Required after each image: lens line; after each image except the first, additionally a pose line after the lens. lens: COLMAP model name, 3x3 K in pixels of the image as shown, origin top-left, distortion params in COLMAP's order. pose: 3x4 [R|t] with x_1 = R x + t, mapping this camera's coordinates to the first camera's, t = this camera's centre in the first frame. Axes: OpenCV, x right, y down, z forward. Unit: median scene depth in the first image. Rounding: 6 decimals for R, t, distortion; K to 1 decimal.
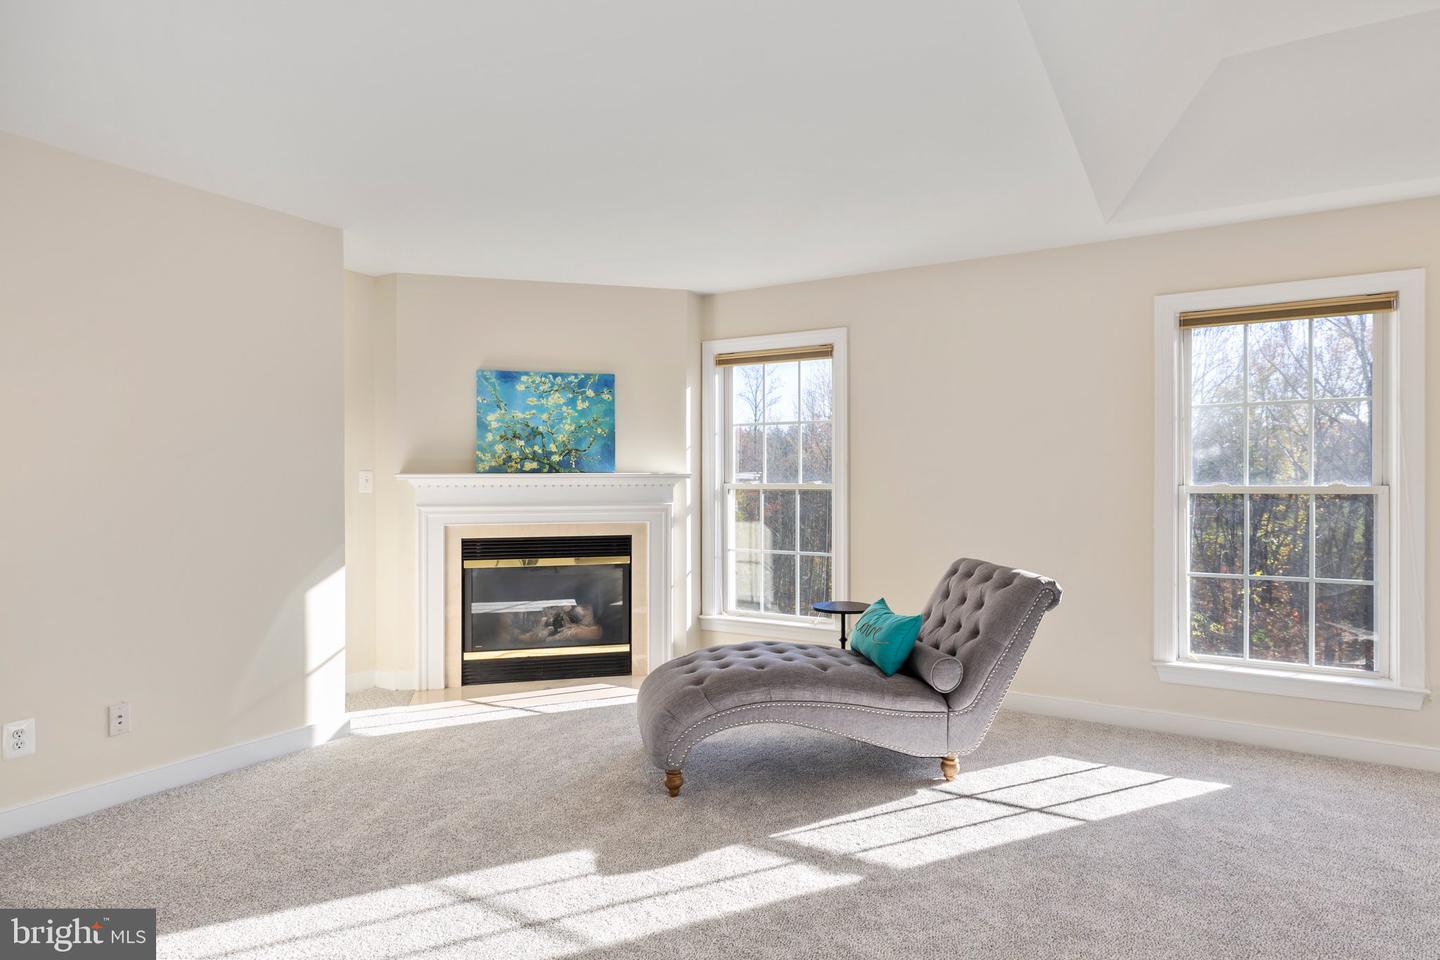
lens RADIAL K [[846.6, 0, 720.0], [0, 846.6, 480.0], [0, 0, 1]] dist [0.005145, -0.000777]
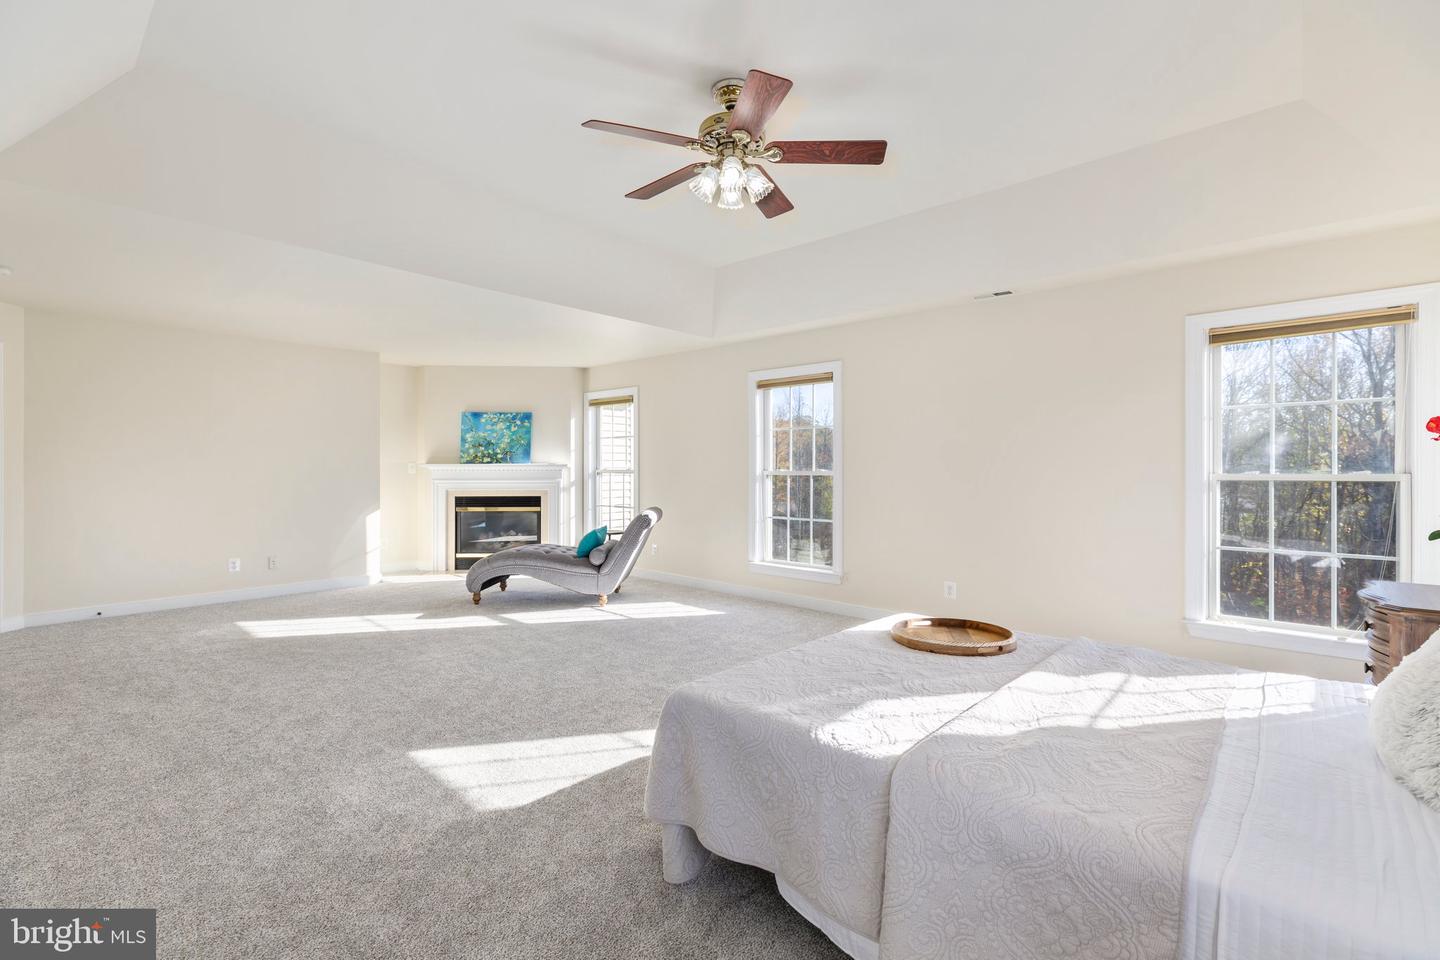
lens RADIAL K [[641.3, 0, 717.7], [0, 641.3, 472.5], [0, 0, 1]] dist [-0.003304, 0.000485]
pose [[0.982775, 0.003323, -0.184779, 0.570089], [-0.002163, 0.999977, 0.006477, 0.001572], [0.184796, -0.005966, 0.982759, -0.363055]]
